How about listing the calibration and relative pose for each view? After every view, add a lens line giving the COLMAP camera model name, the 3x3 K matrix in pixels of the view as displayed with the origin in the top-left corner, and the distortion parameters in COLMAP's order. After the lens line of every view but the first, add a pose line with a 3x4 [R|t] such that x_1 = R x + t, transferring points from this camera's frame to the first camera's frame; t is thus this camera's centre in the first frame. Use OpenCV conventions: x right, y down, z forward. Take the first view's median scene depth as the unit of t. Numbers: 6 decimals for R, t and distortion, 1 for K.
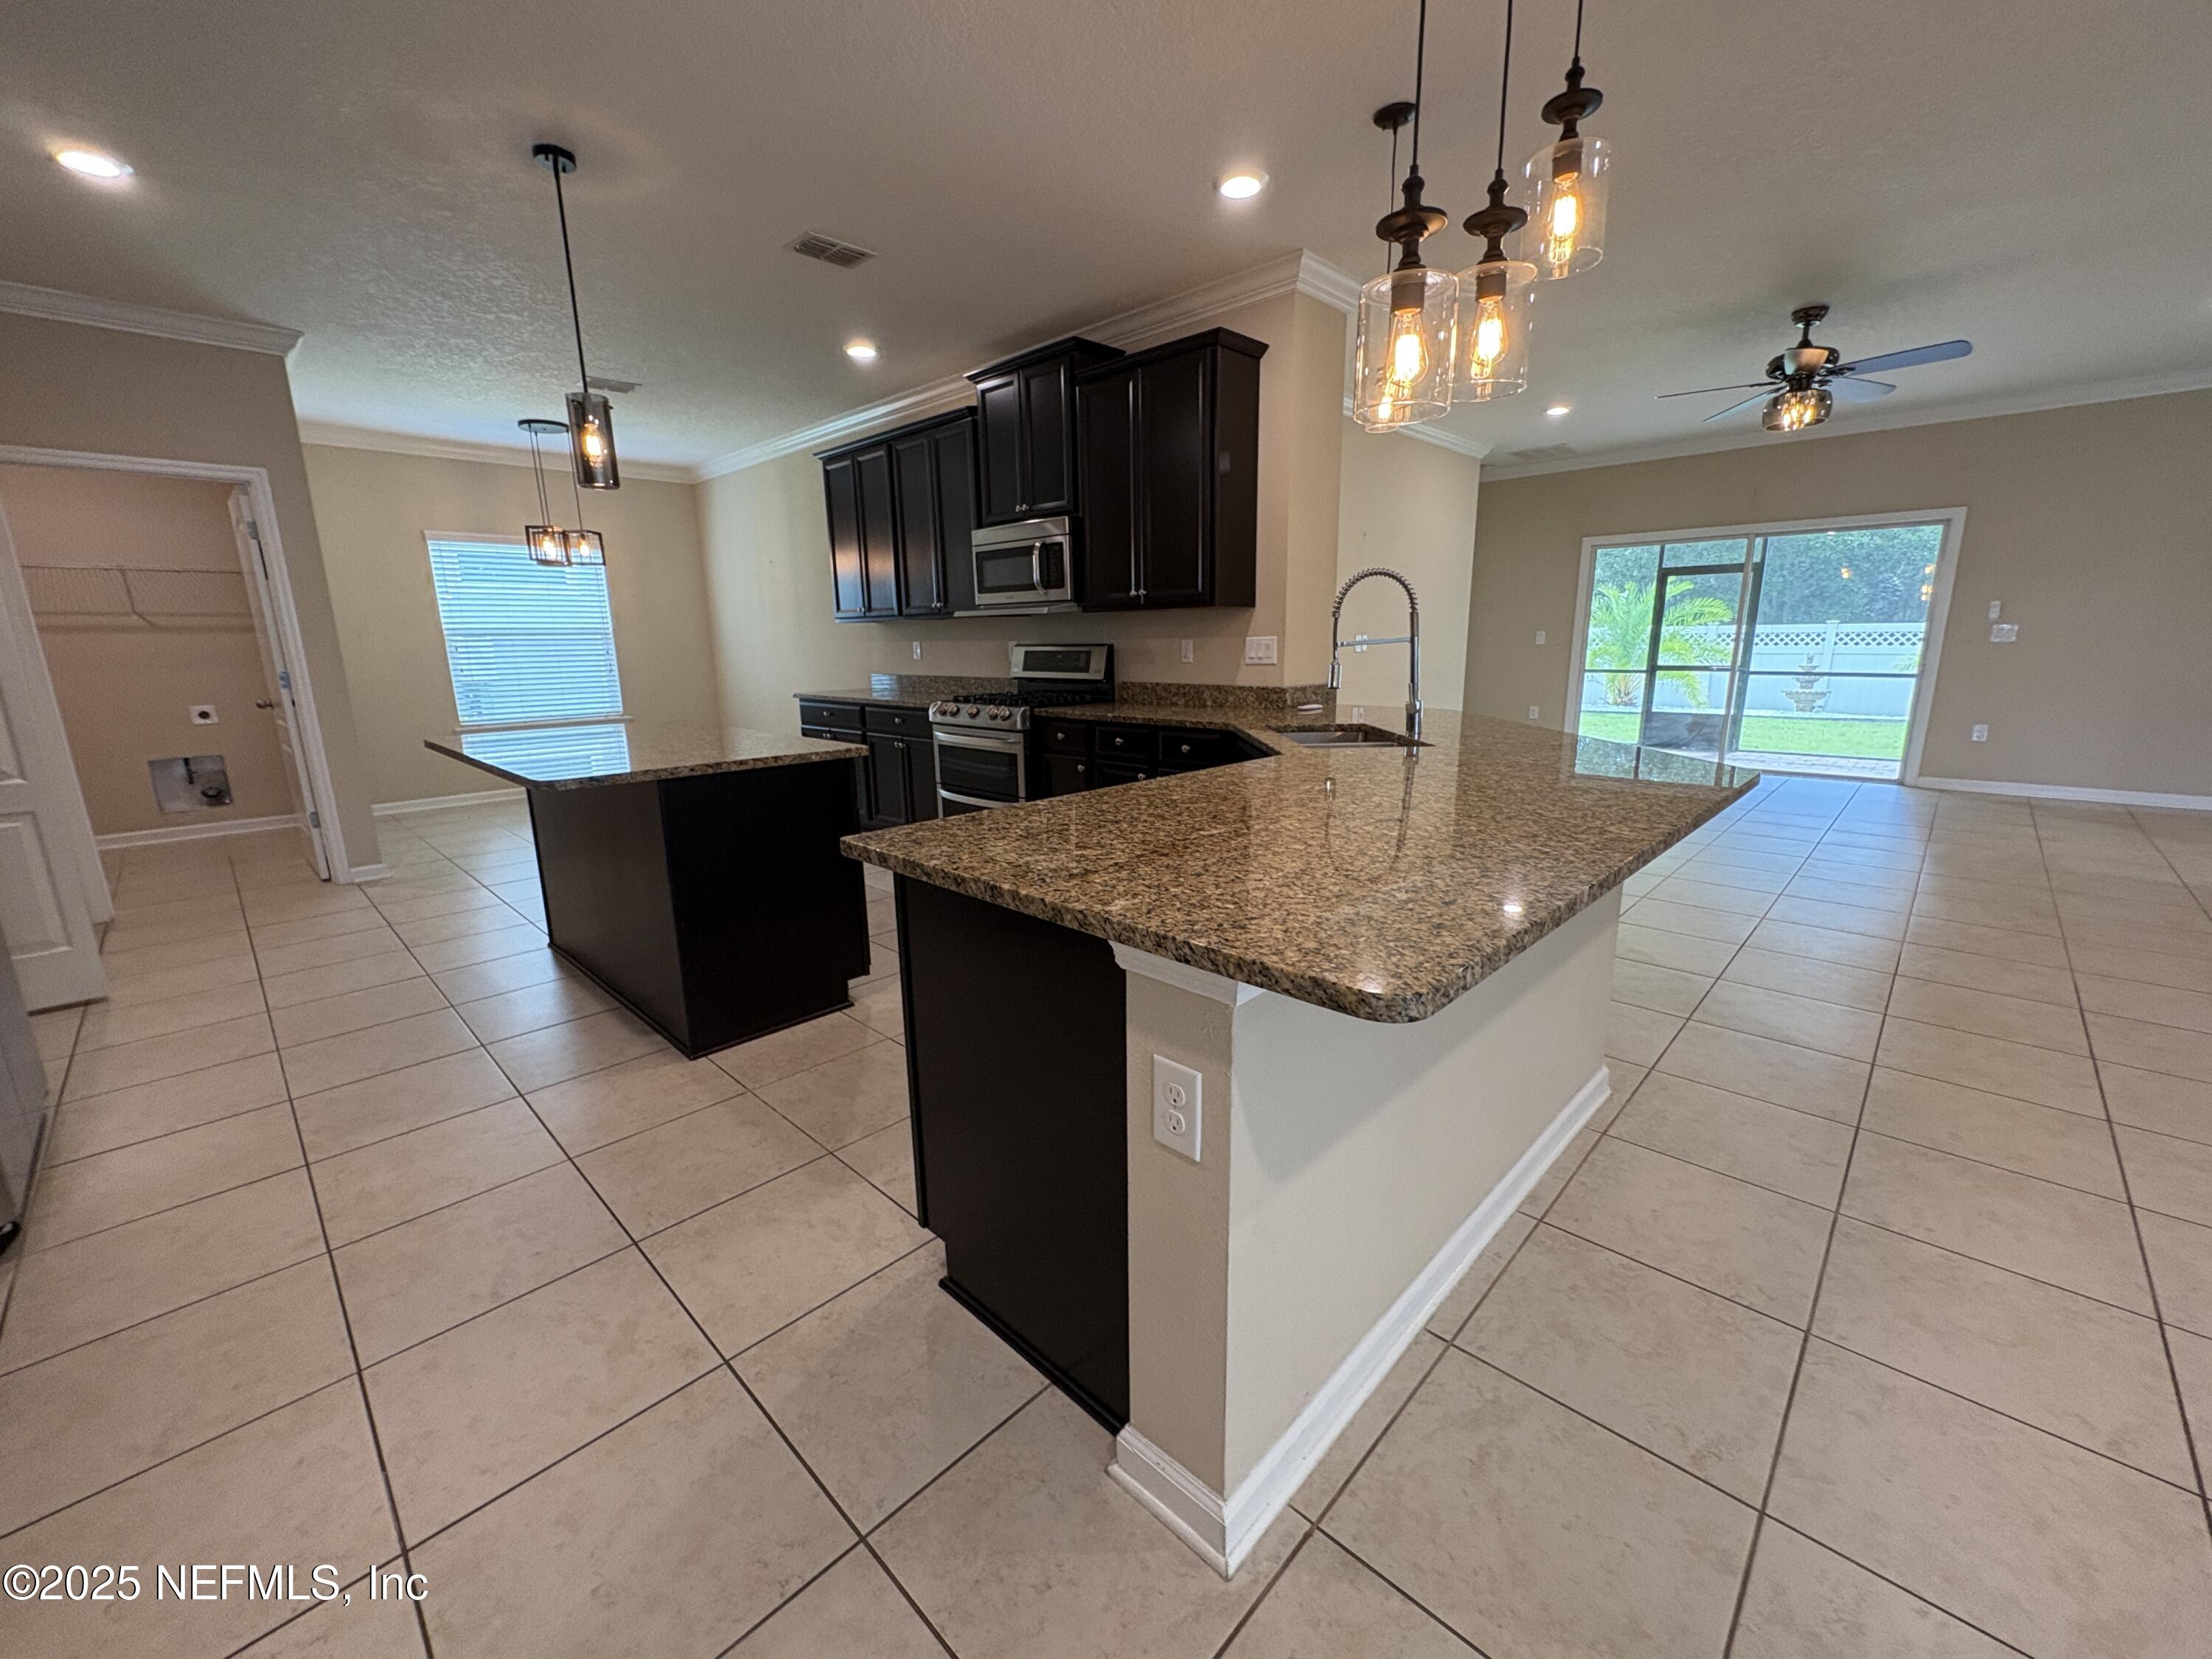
lens RADIAL K [[881.0, 0, 1106.0], [0, 881.0, 829.5], [0, 0, 1]] dist [-0.000889, -0.000162]
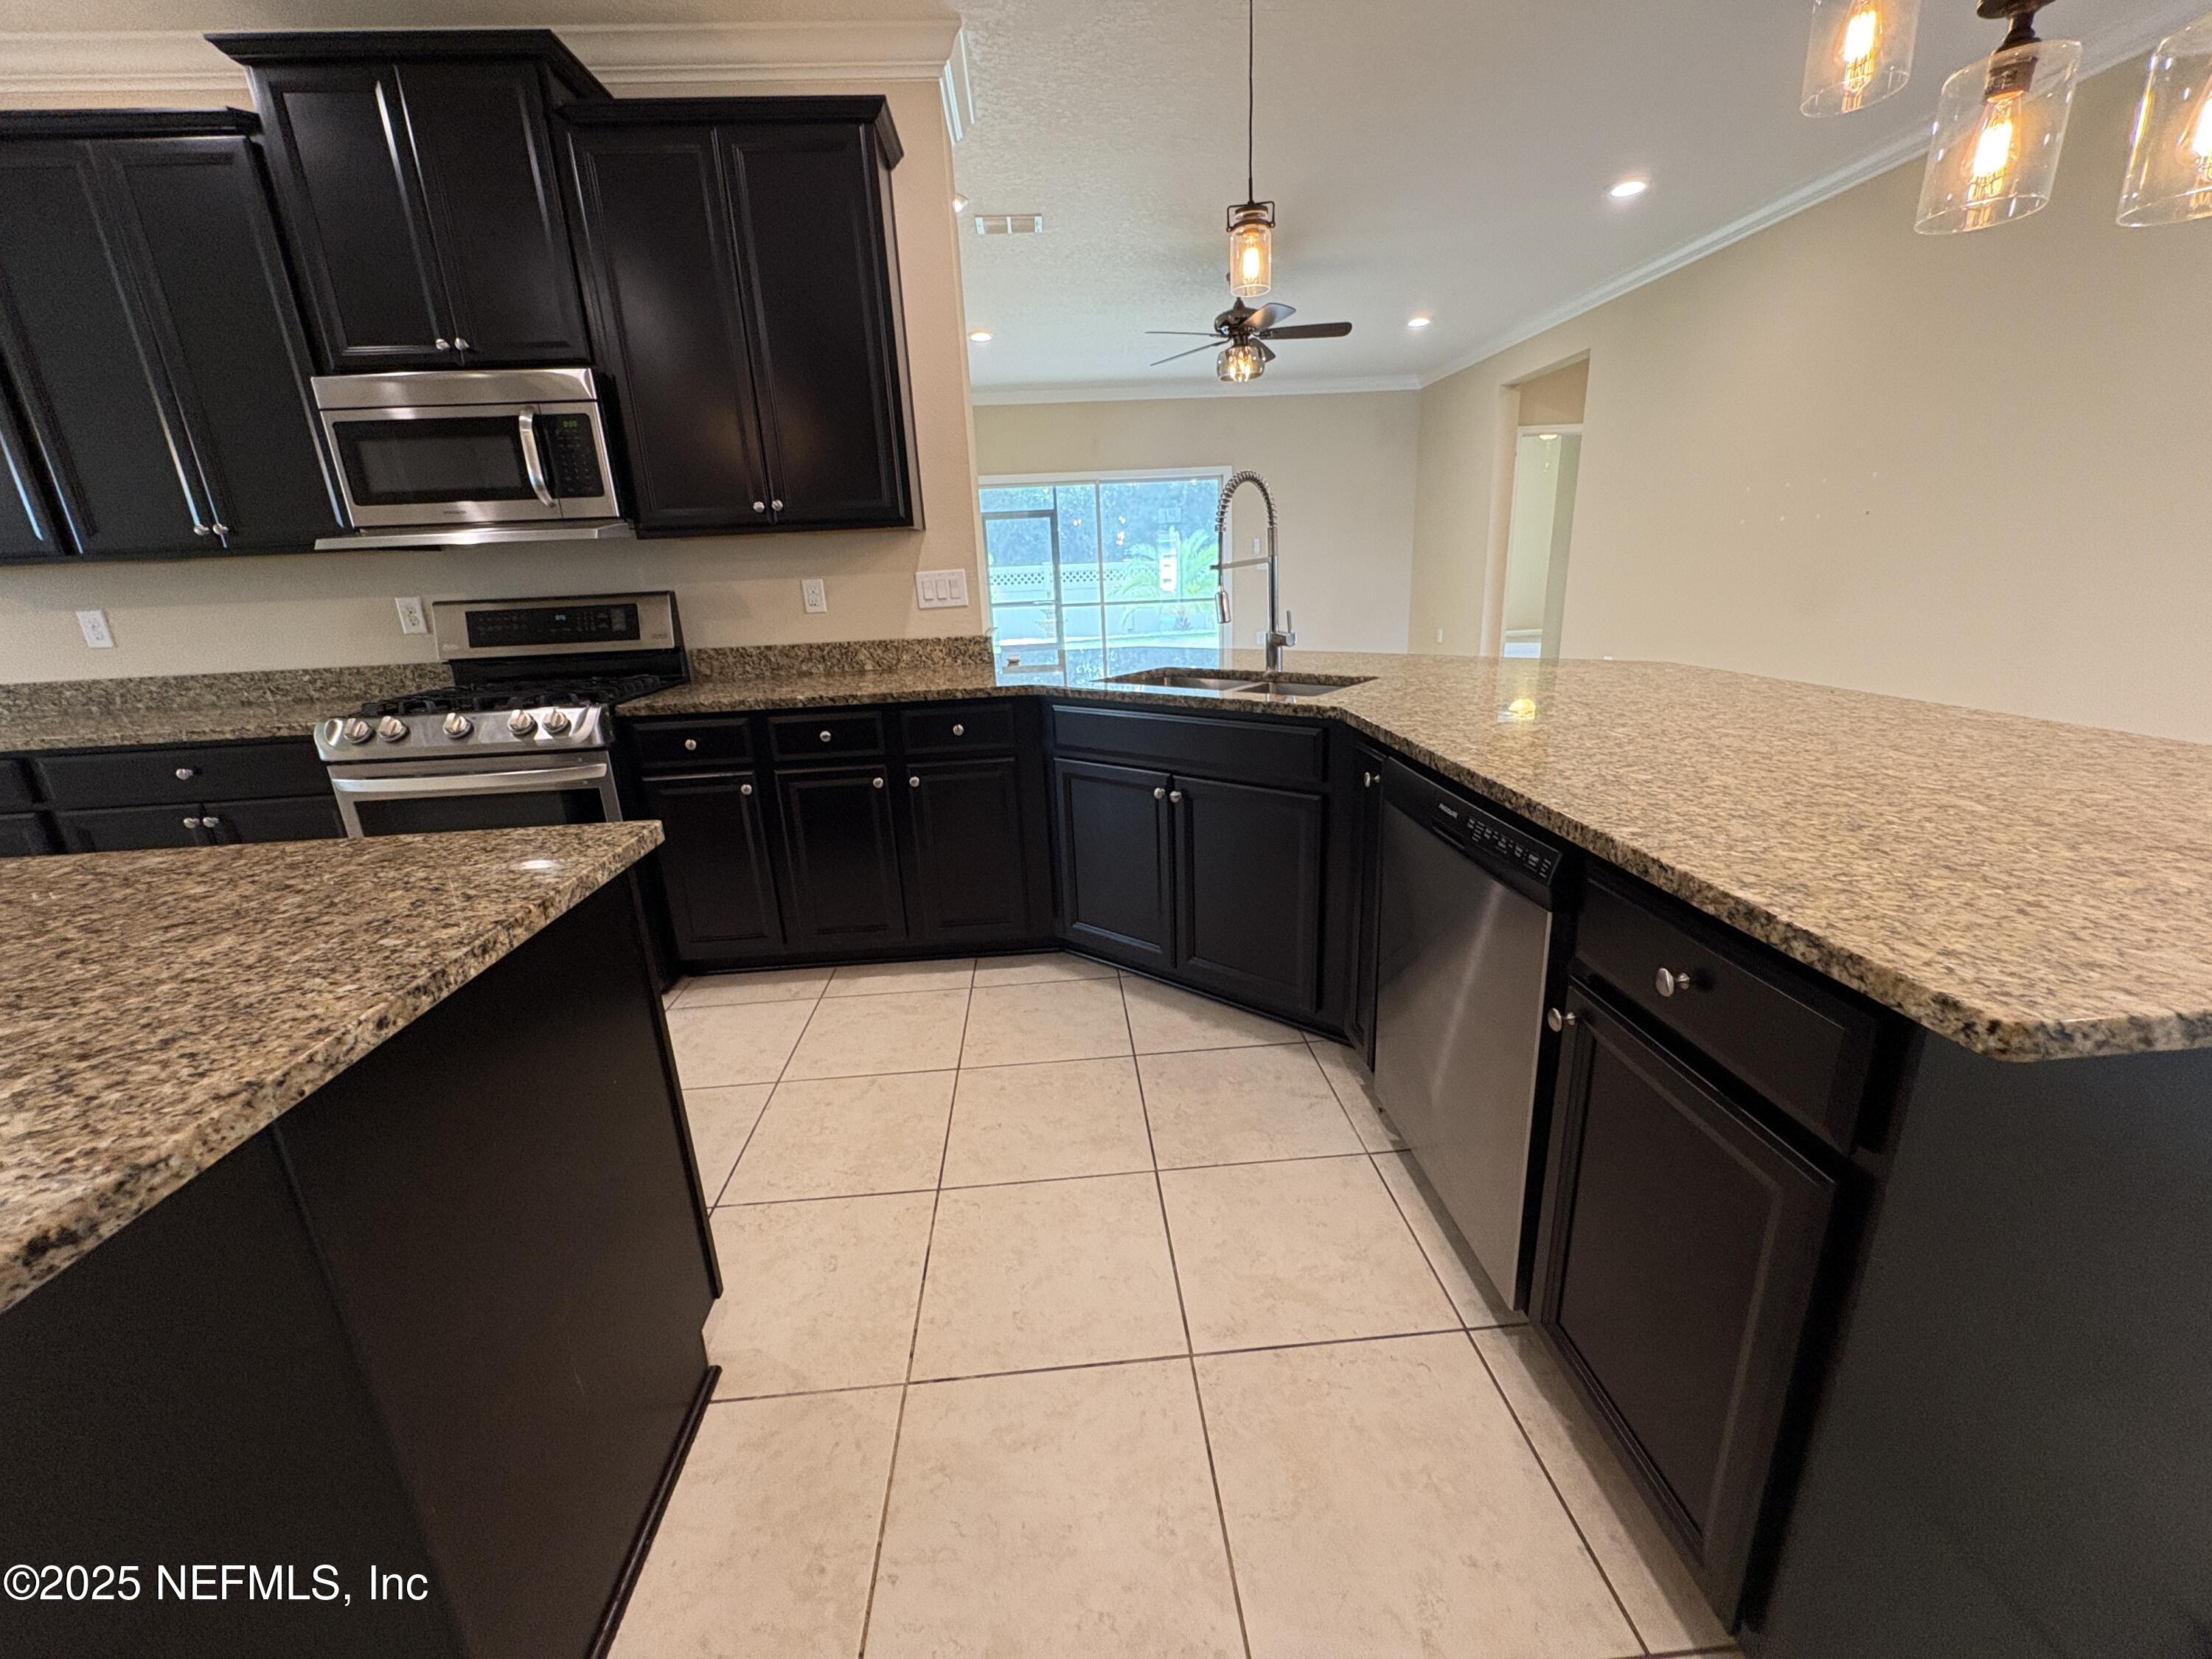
lens RADIAL K [[881.0, 0, 1106.0], [0, 881.0, 829.5], [0, 0, 1]] dist [-0.000889, -0.000162]
pose [[0.666143, -0.228030, 0.710110, -0.285051], [0.192497, 0.972422, 0.131685, -0.068972], [-0.720554, 0.048973, 0.691667, 0.354238]]
